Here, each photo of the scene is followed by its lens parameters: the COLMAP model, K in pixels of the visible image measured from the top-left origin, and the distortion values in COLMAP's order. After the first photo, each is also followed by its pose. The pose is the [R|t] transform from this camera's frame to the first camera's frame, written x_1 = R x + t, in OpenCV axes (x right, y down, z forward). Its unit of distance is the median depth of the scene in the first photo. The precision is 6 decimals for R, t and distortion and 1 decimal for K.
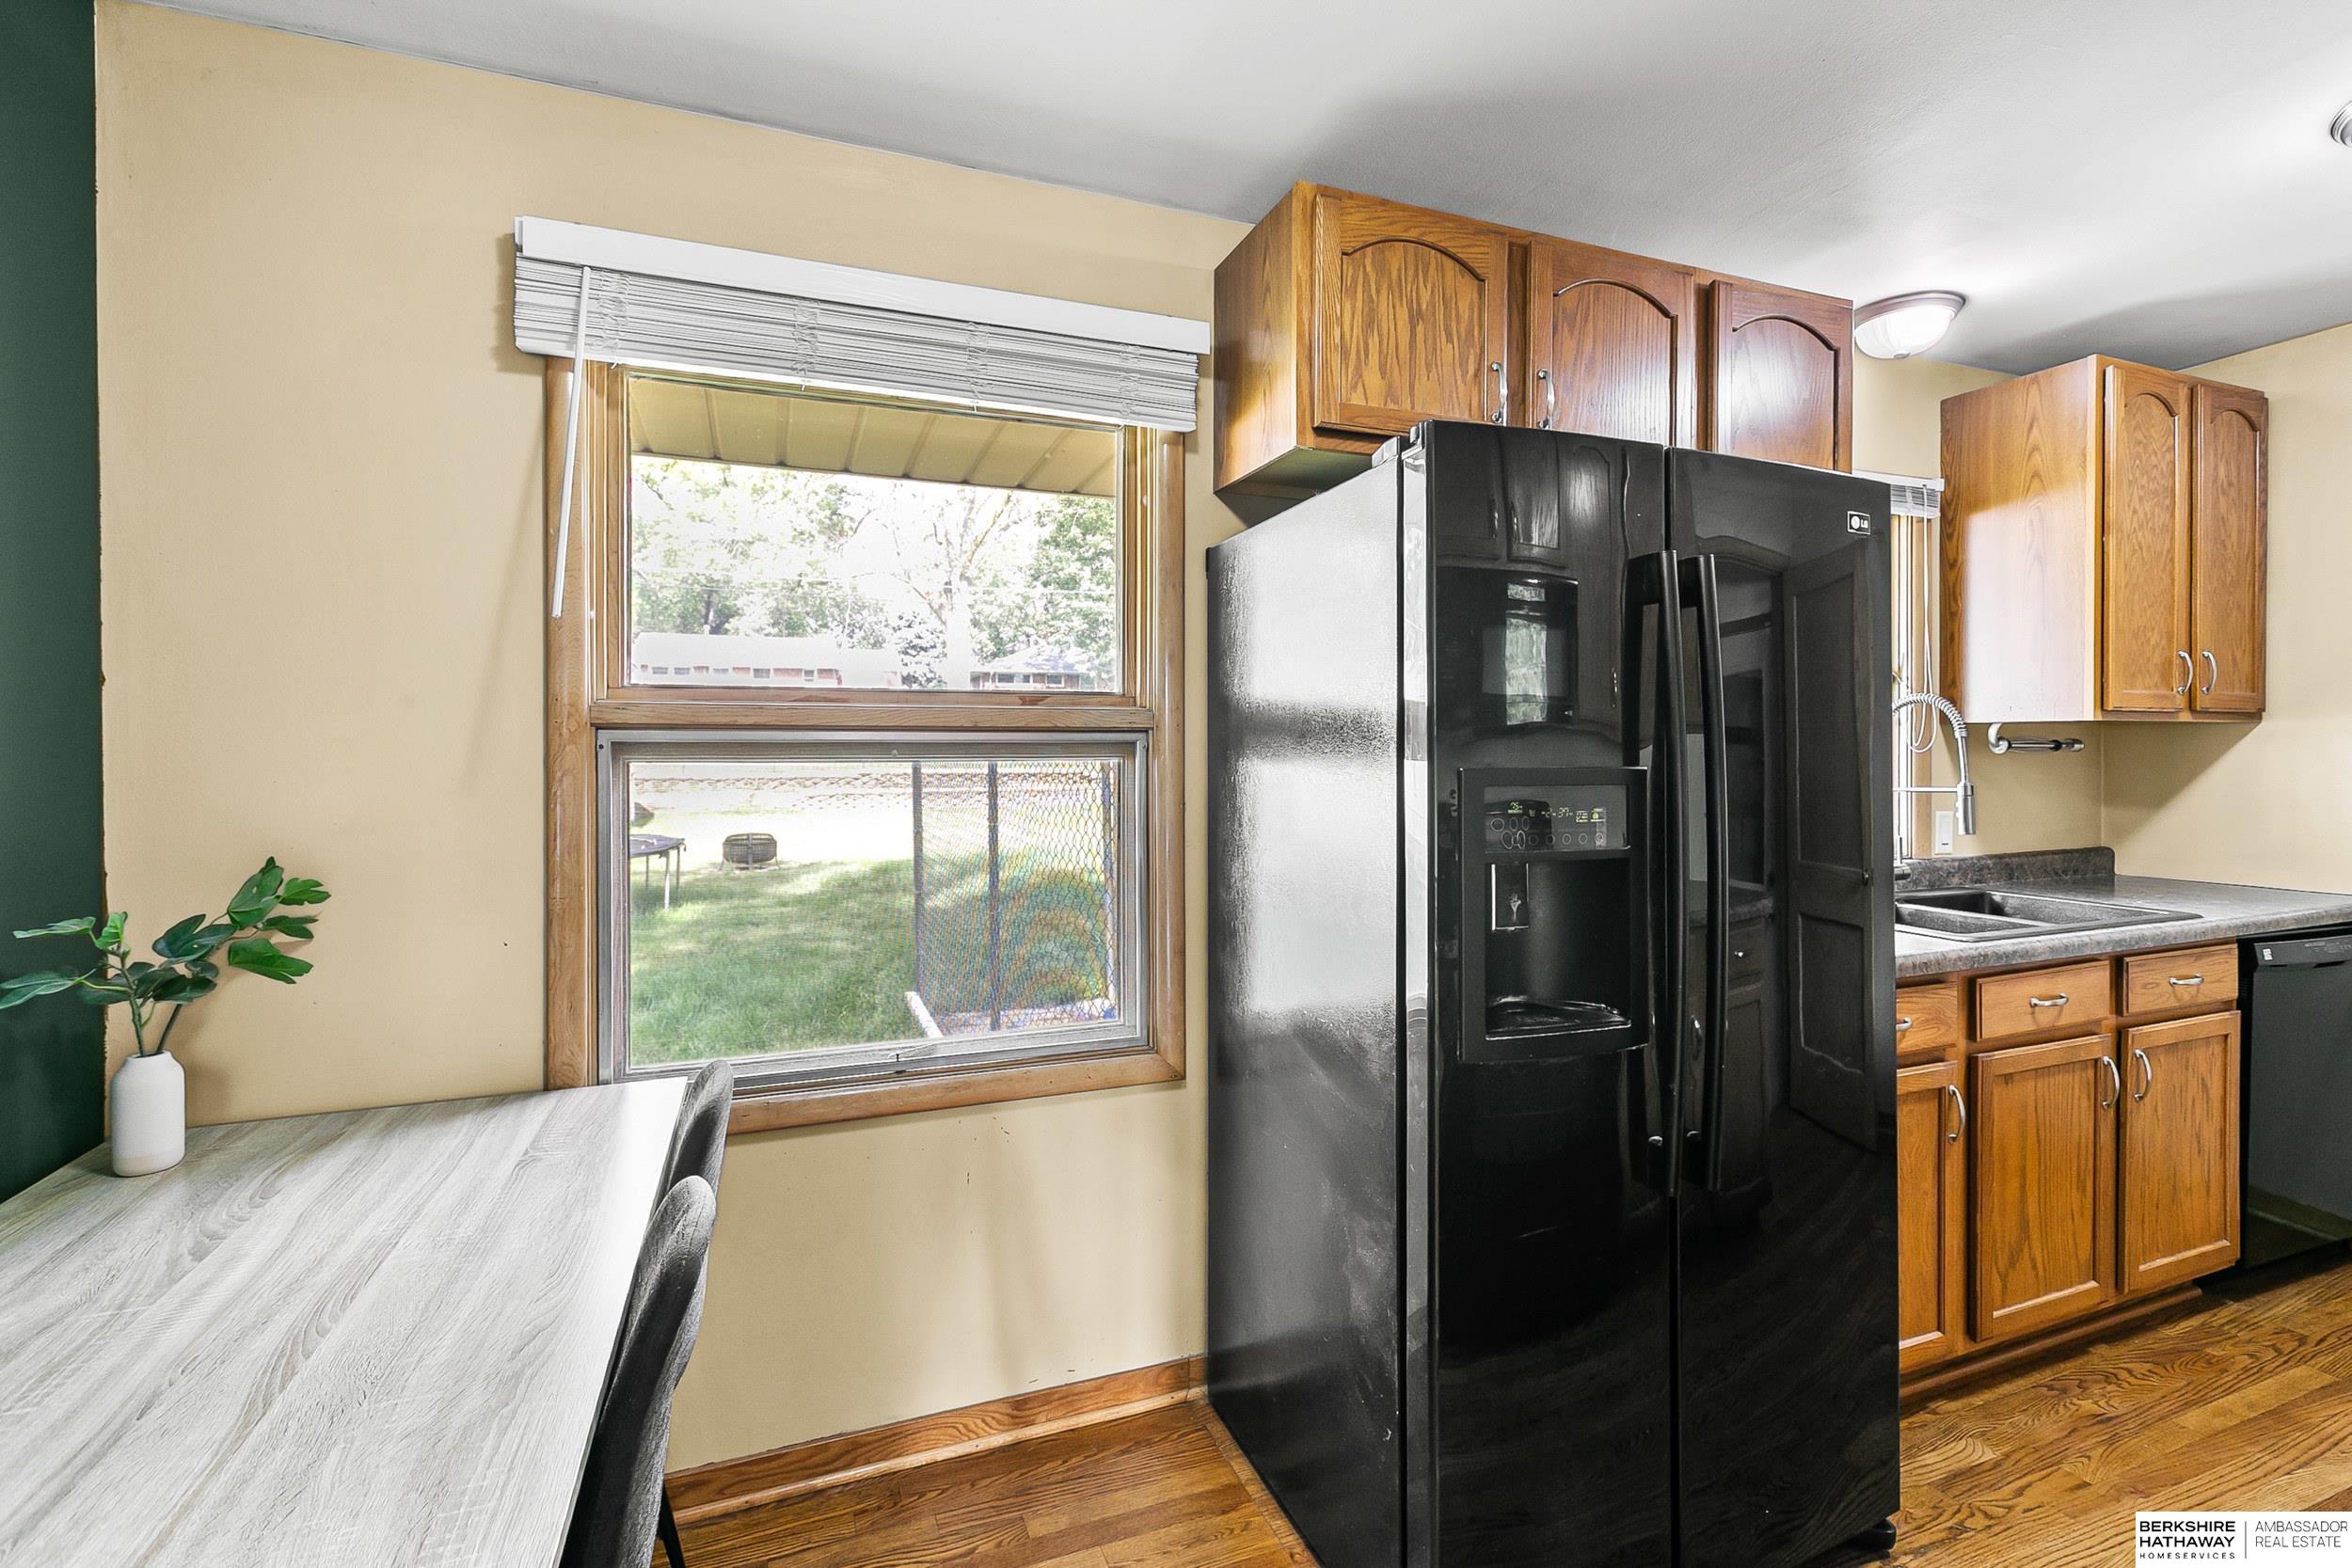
lens RADIAL K [[1051.0, 0, 1193.0], [0, 1051.0, 754.7], [0, 0, 1]] dist [-0.001779, -0.000237]
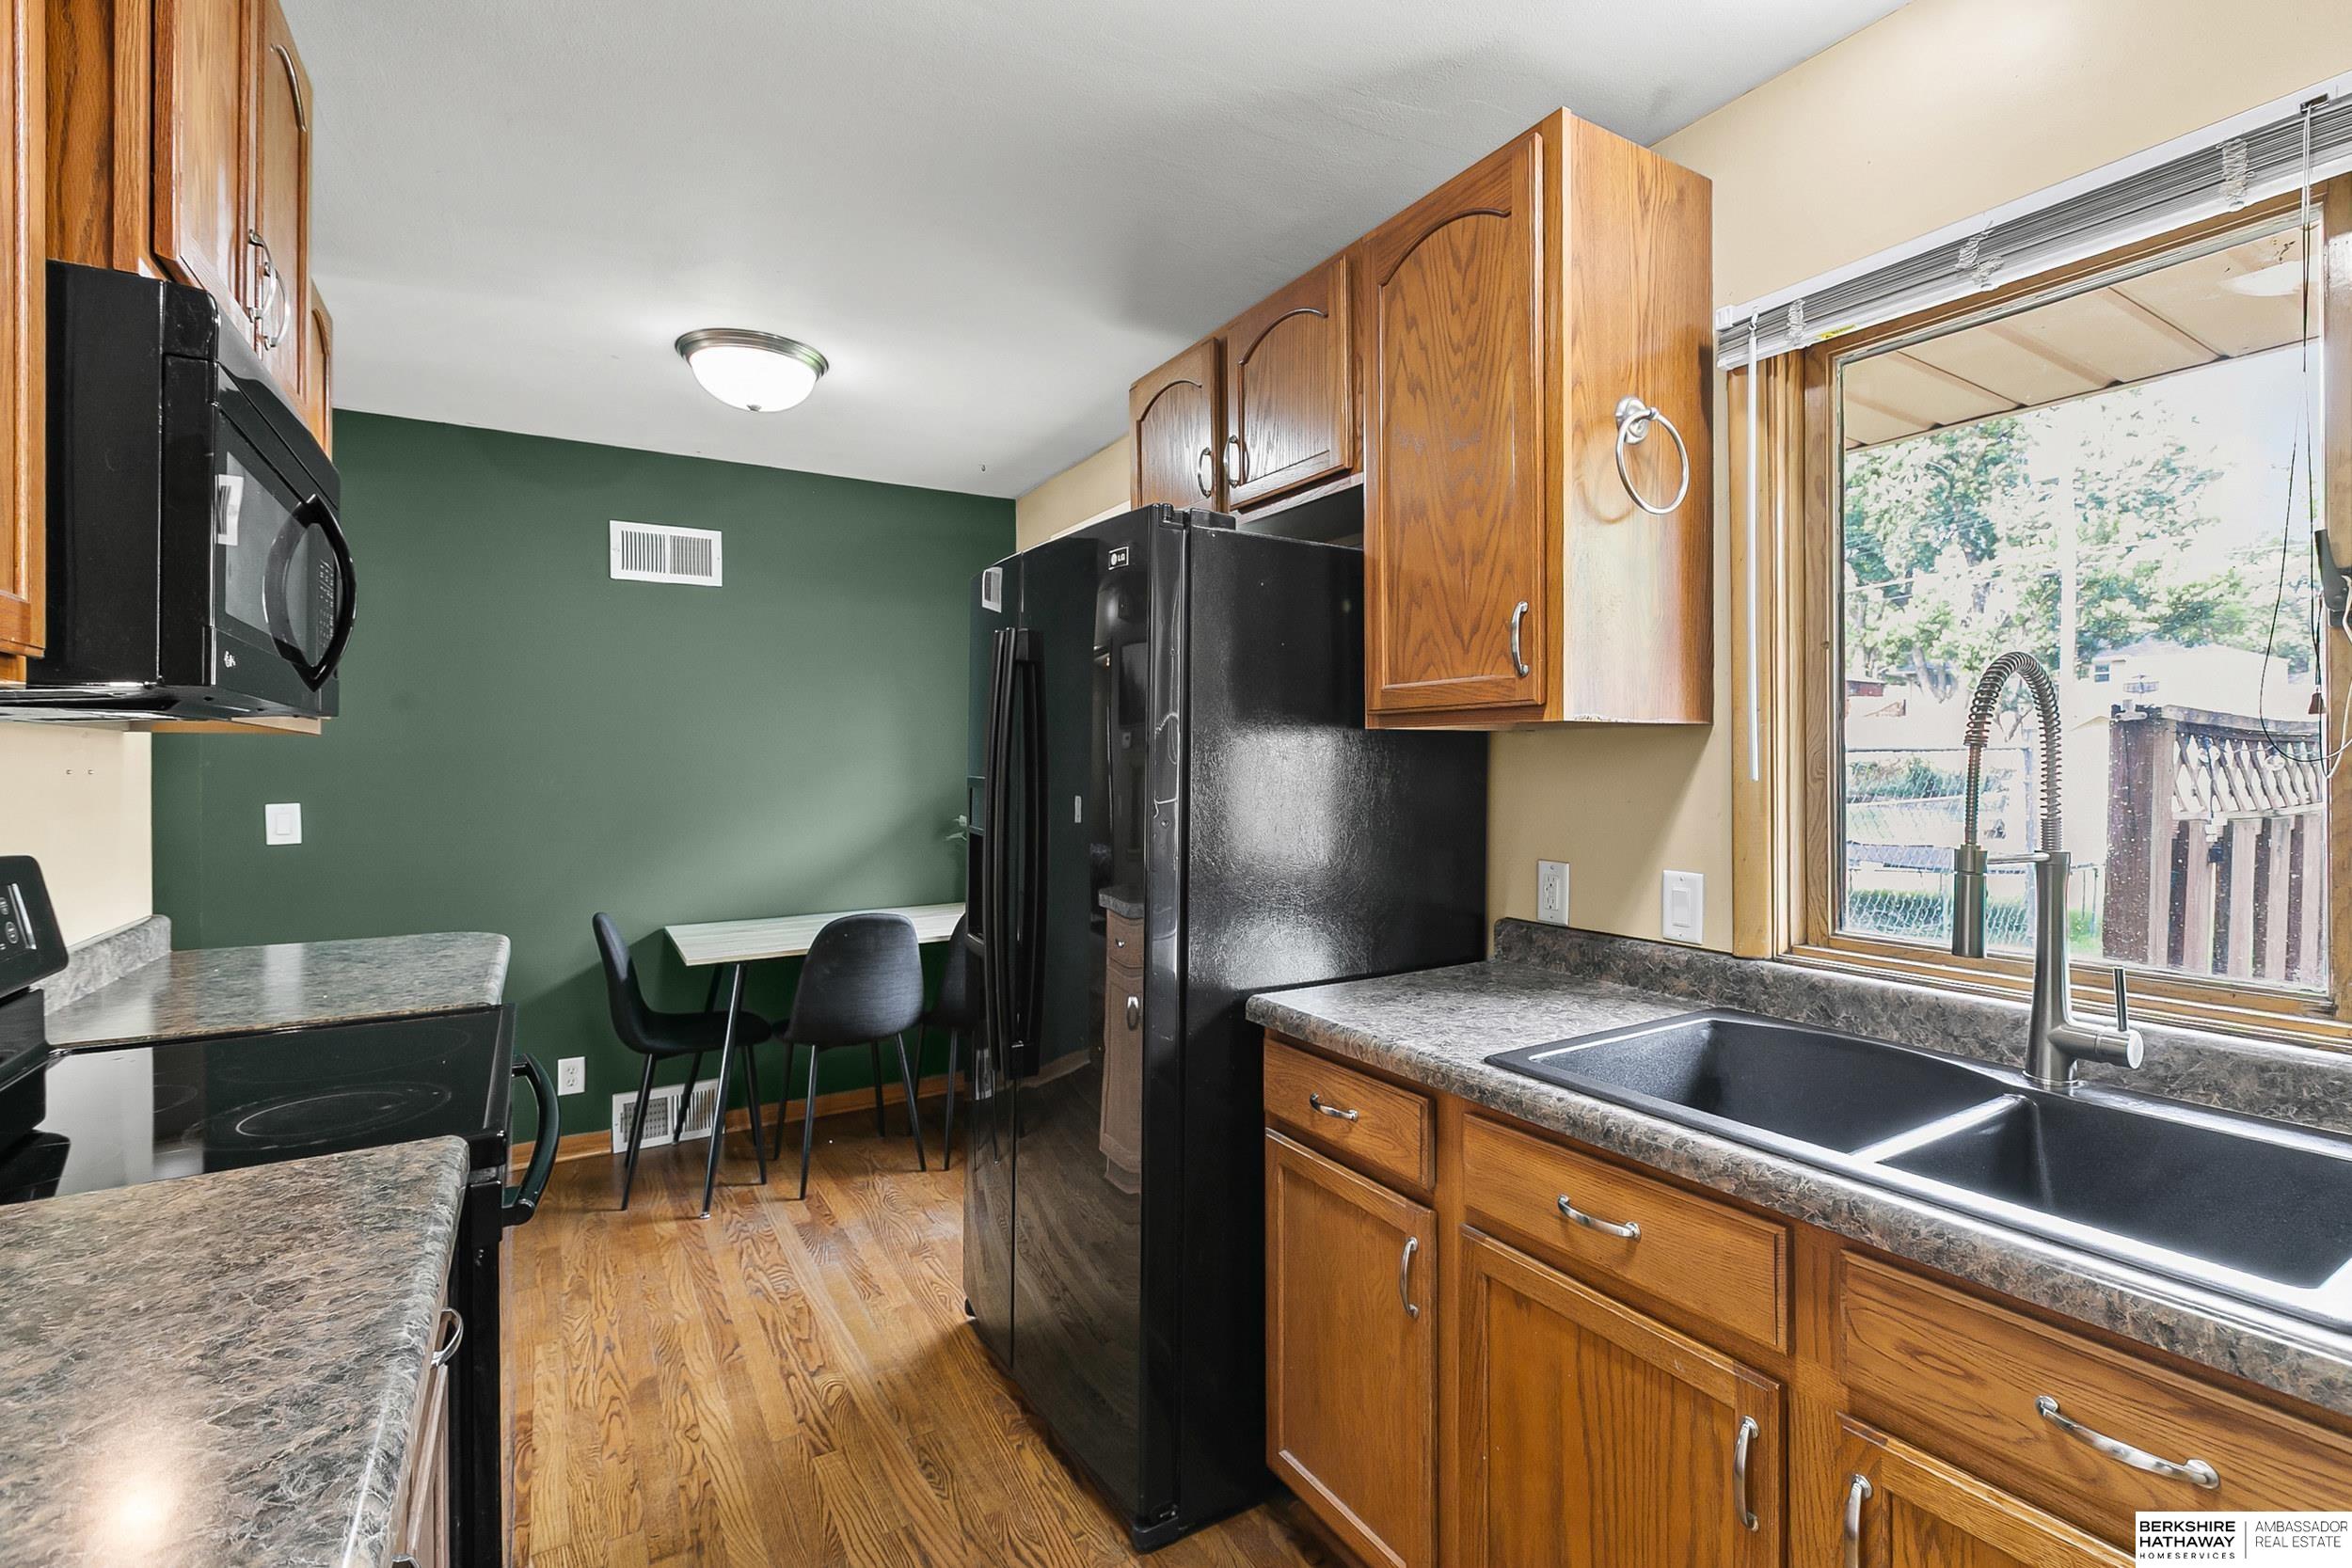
lens RADIAL K [[1053.0, 0, 1188.3], [0, 1053.0, 760.7], [0, 0, 1]] dist [0.006251, -0.000336]
pose [[0.170247, 0.002643, -0.985398, 1.291654], [-0.001583, 0.999996, 0.002409, -0.012901], [0.985400, 0.001150, 0.170250, 0.661281]]
